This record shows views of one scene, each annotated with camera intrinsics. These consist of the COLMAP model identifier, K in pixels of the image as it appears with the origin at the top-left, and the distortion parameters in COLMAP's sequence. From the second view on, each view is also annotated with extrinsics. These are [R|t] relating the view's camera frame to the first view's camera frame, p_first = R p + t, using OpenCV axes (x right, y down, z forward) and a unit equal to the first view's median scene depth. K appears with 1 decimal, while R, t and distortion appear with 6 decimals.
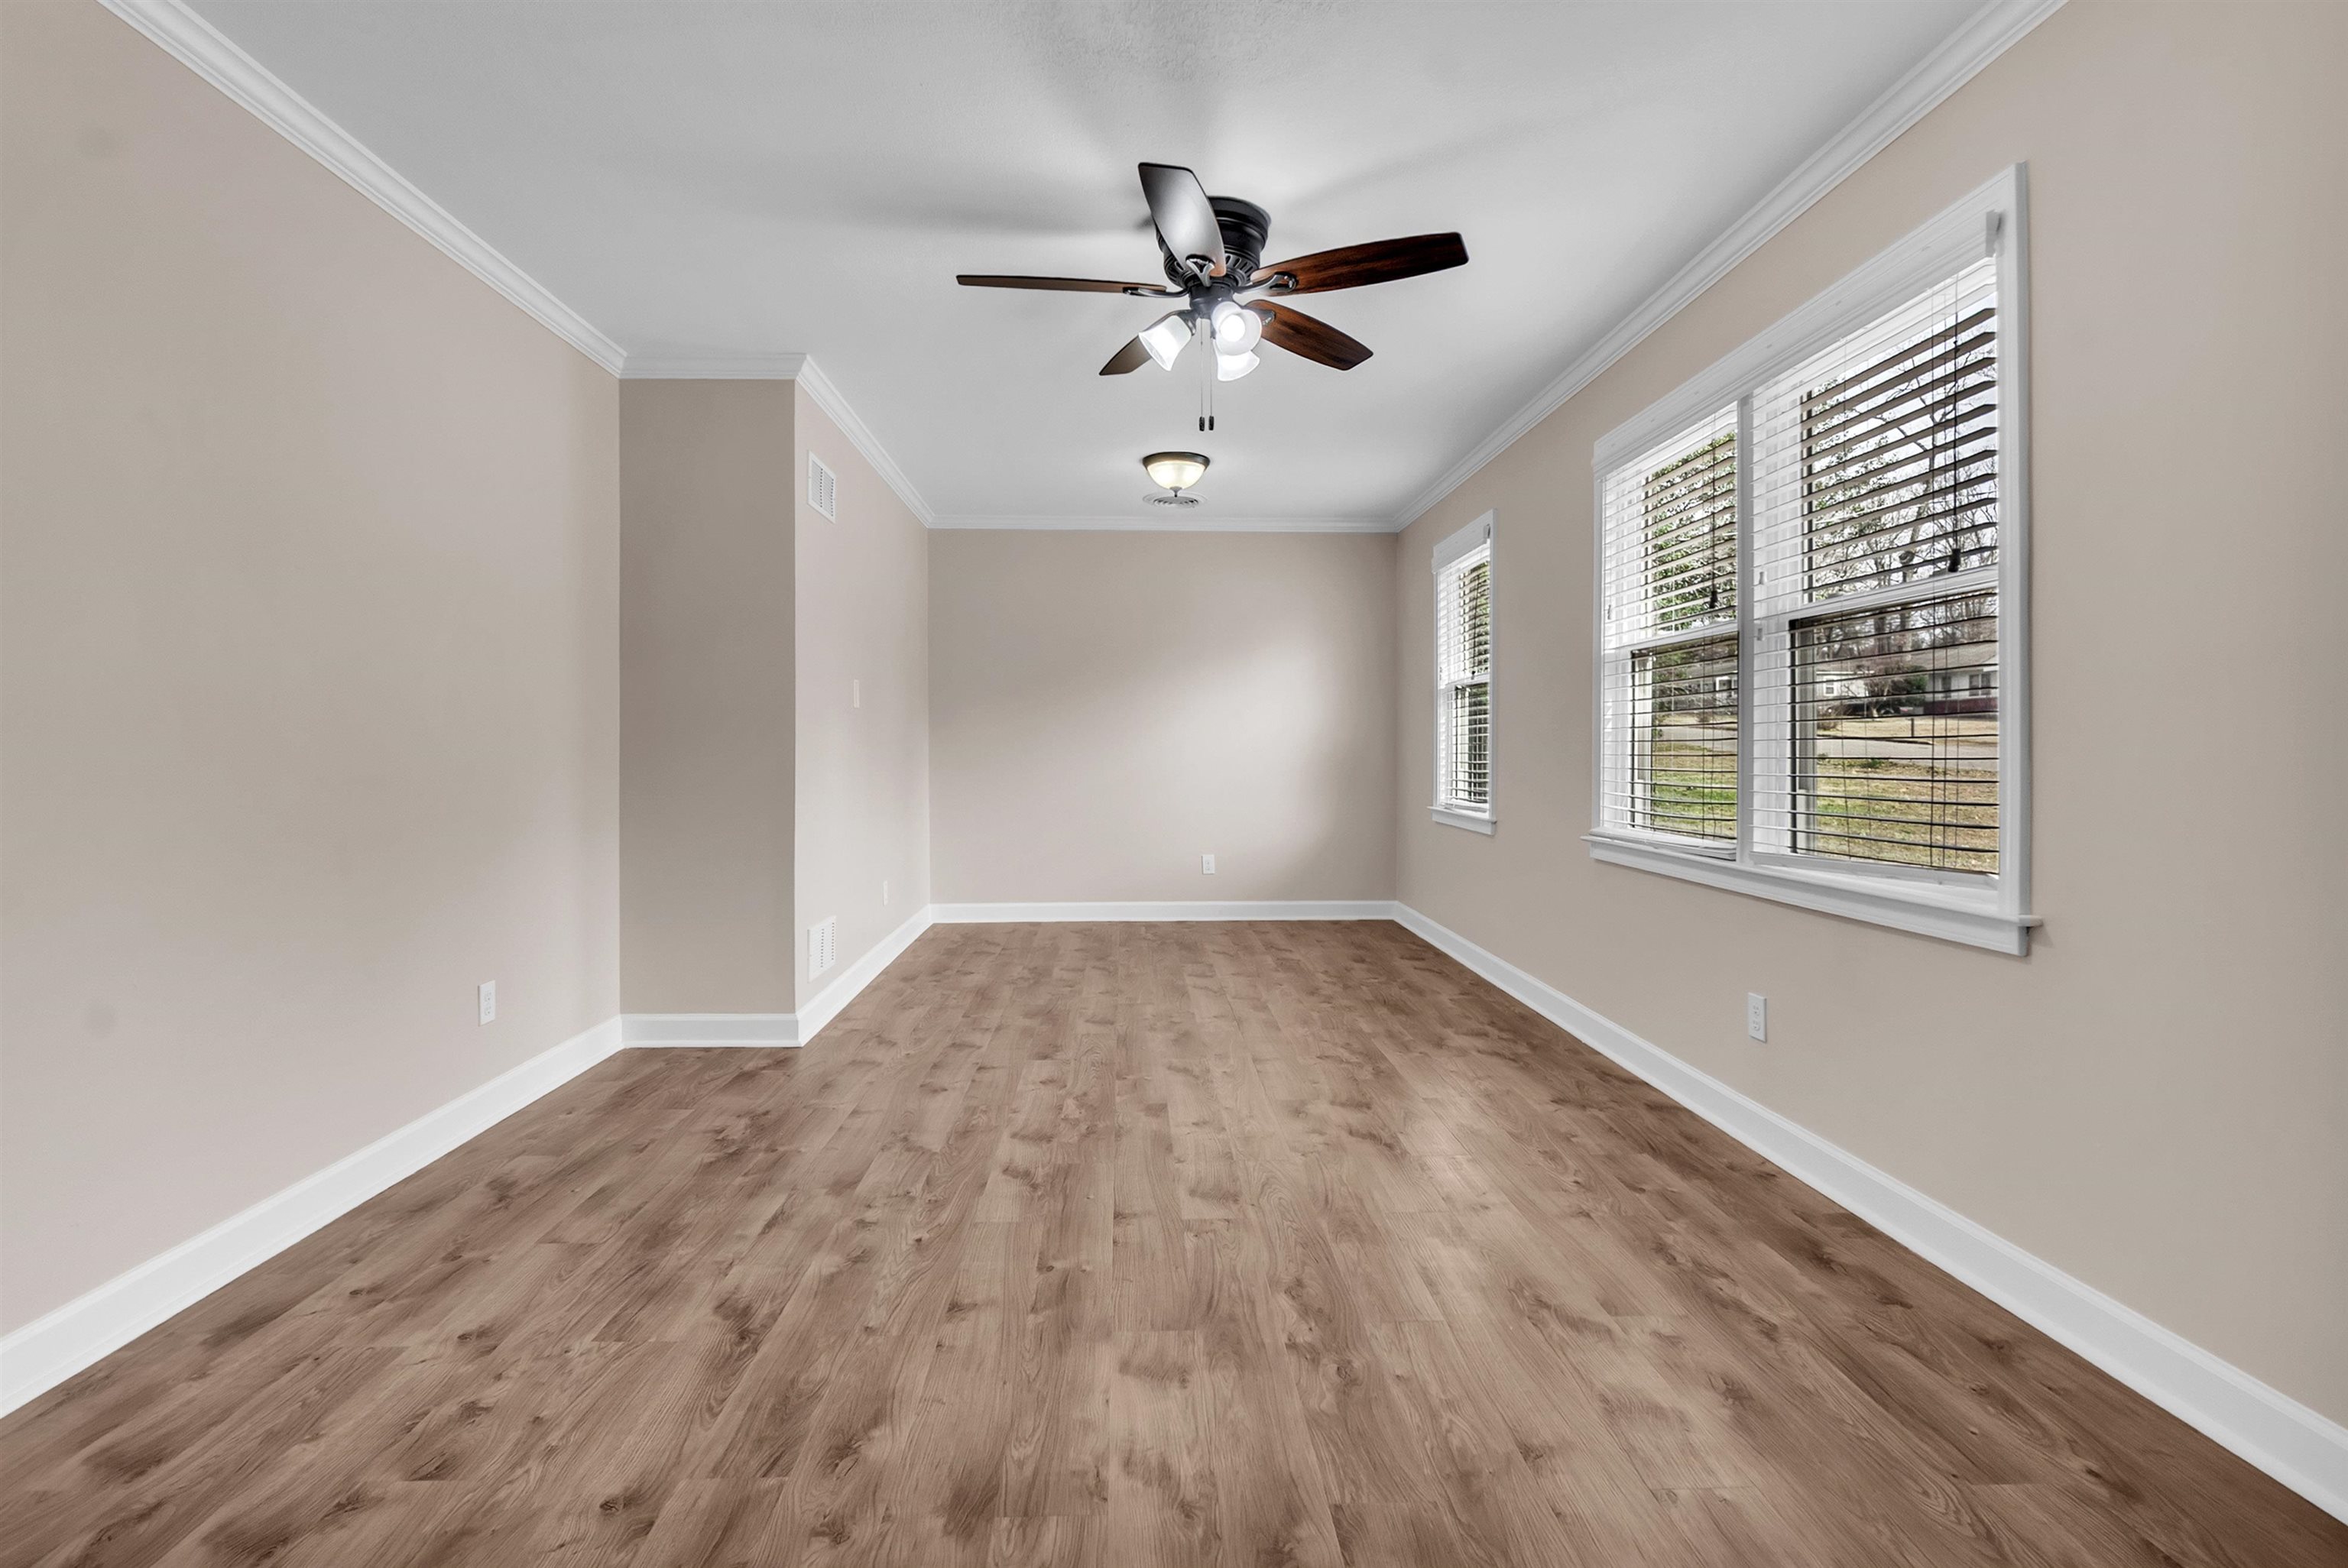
lens RADIAL K [[1039.4, 0, 1167.8], [0, 1039.4, 754.6], [0, 0, 1]] dist [-0.002280, -0.000249]
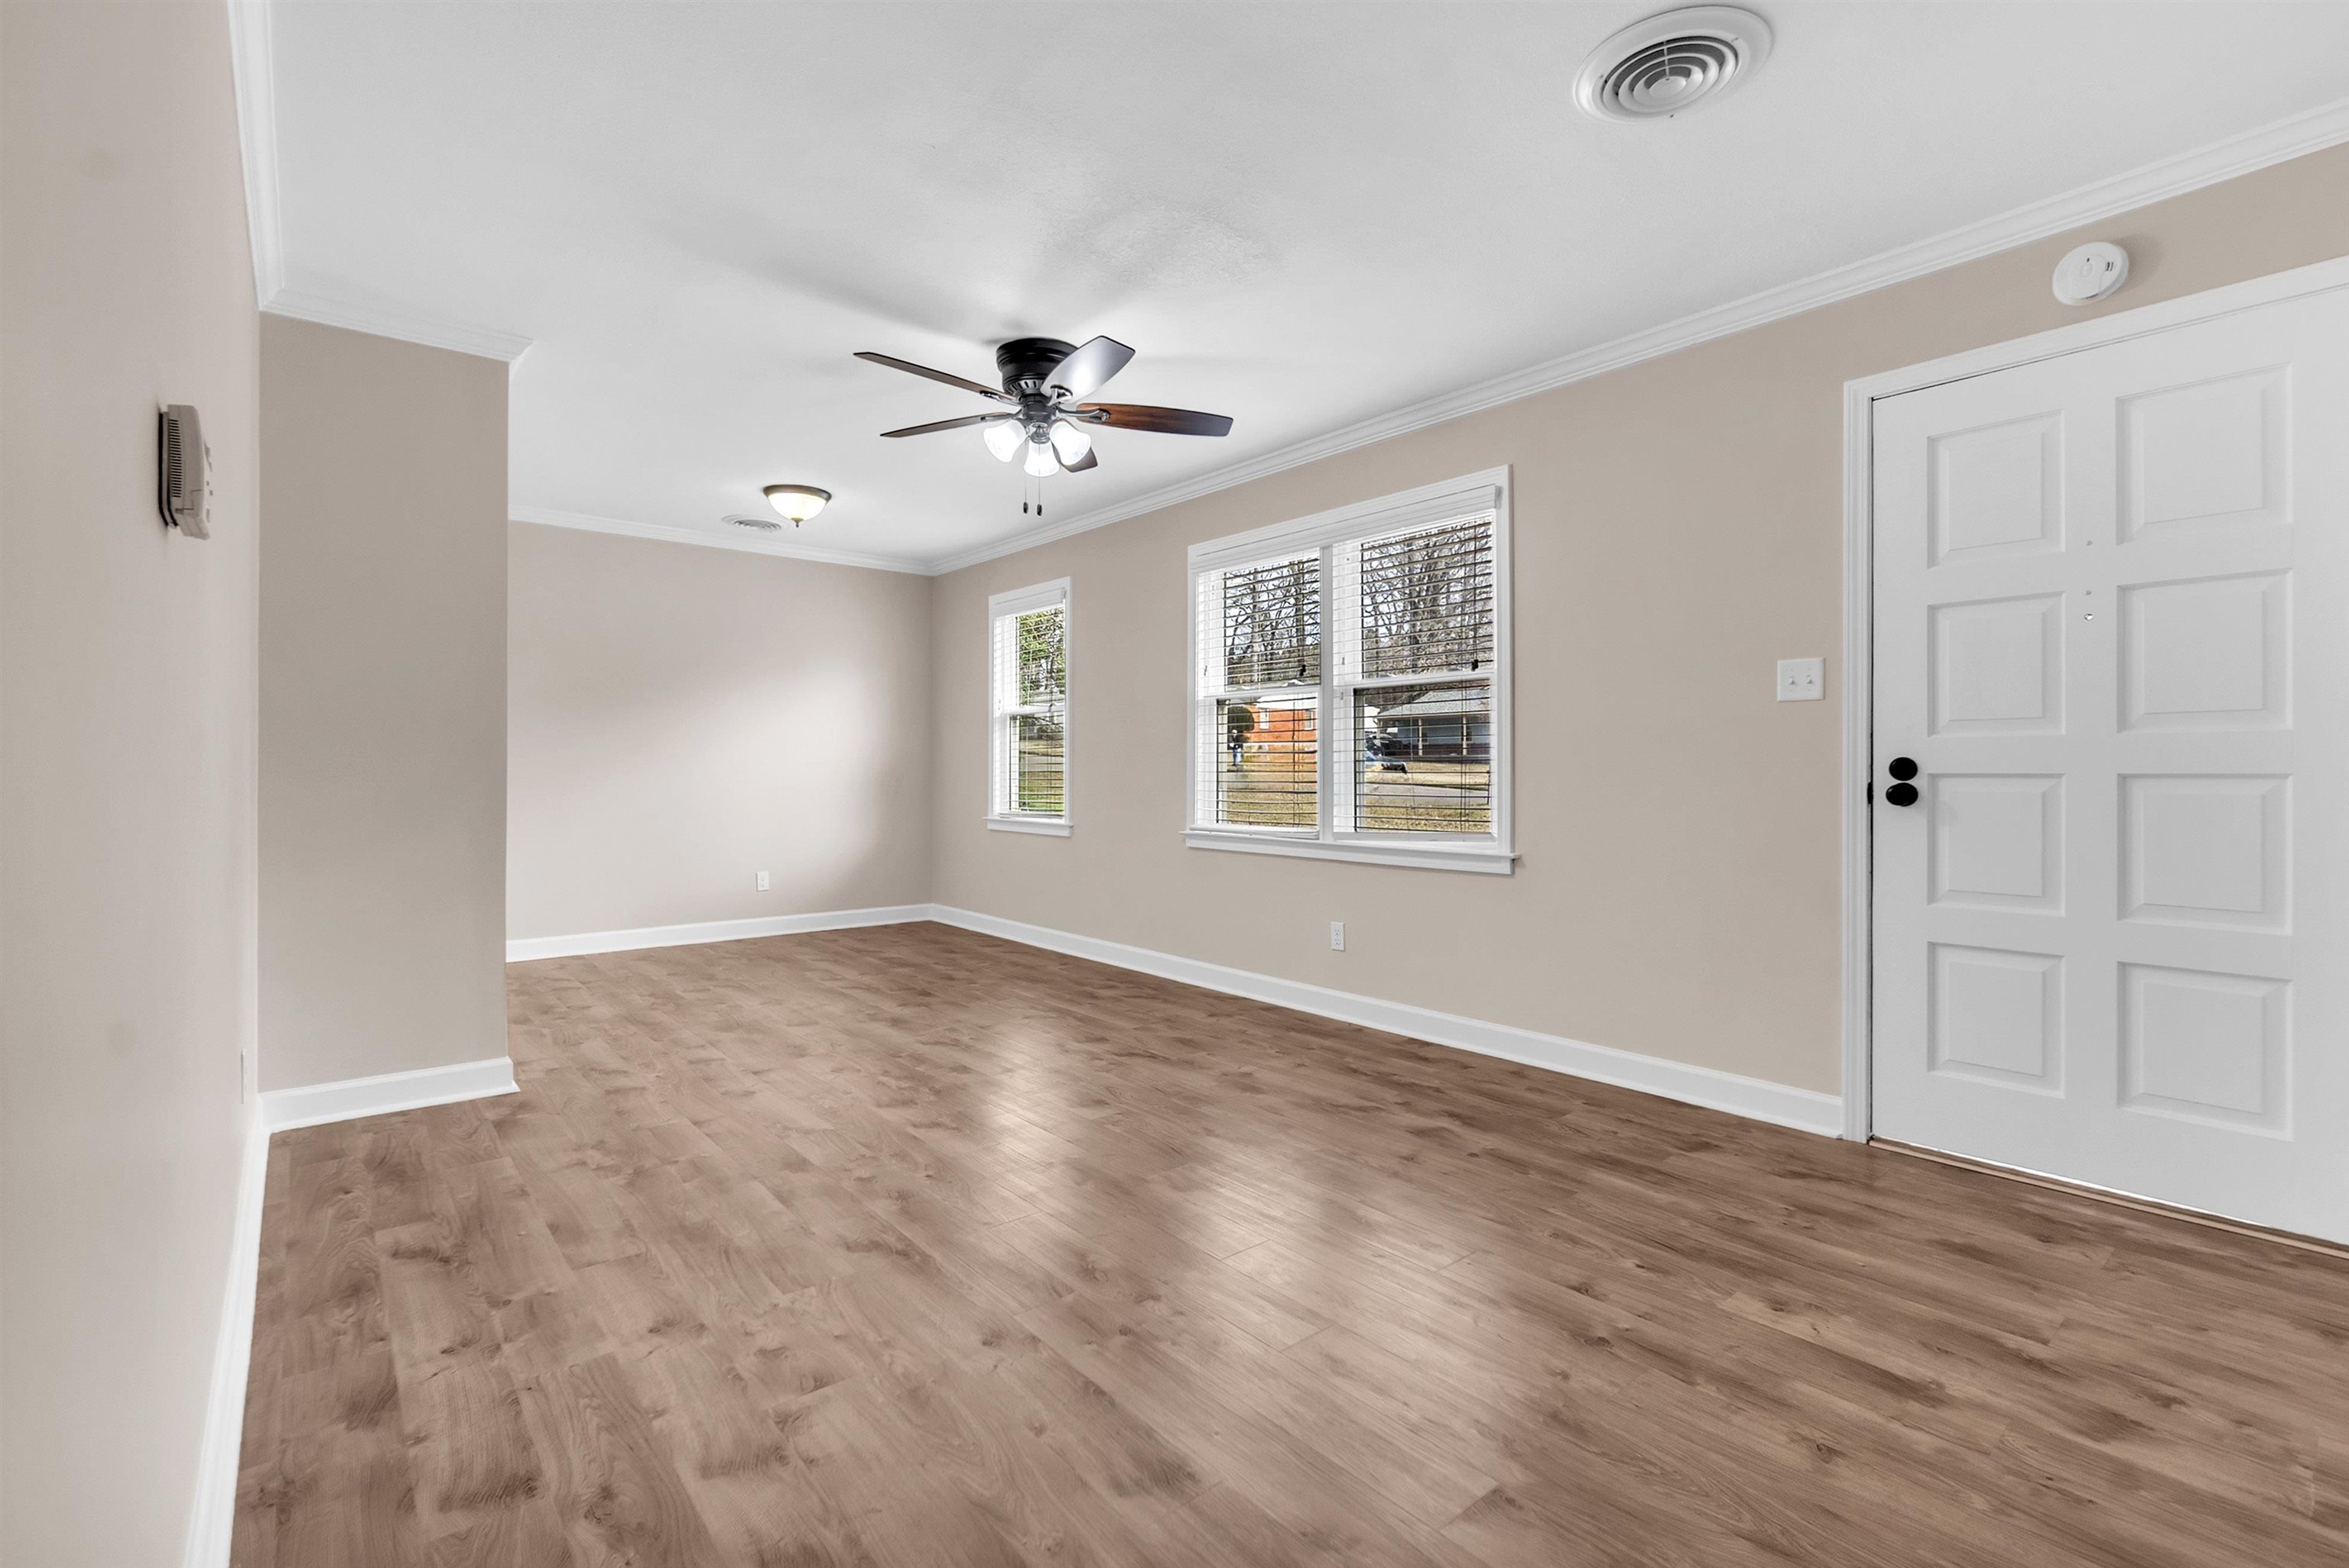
lens RADIAL K [[1021.4, 0, 1168.0], [0, 1021.4, 770.9], [0, 0, 1]] dist [-0.001916, 0.000162]
pose [[0.792848, -0.000783, 0.609420, -0.665144], [0.002810, 0.999993, -0.002371, 0.003192], [-0.609414, 0.003592, 0.792844, -0.094219]]
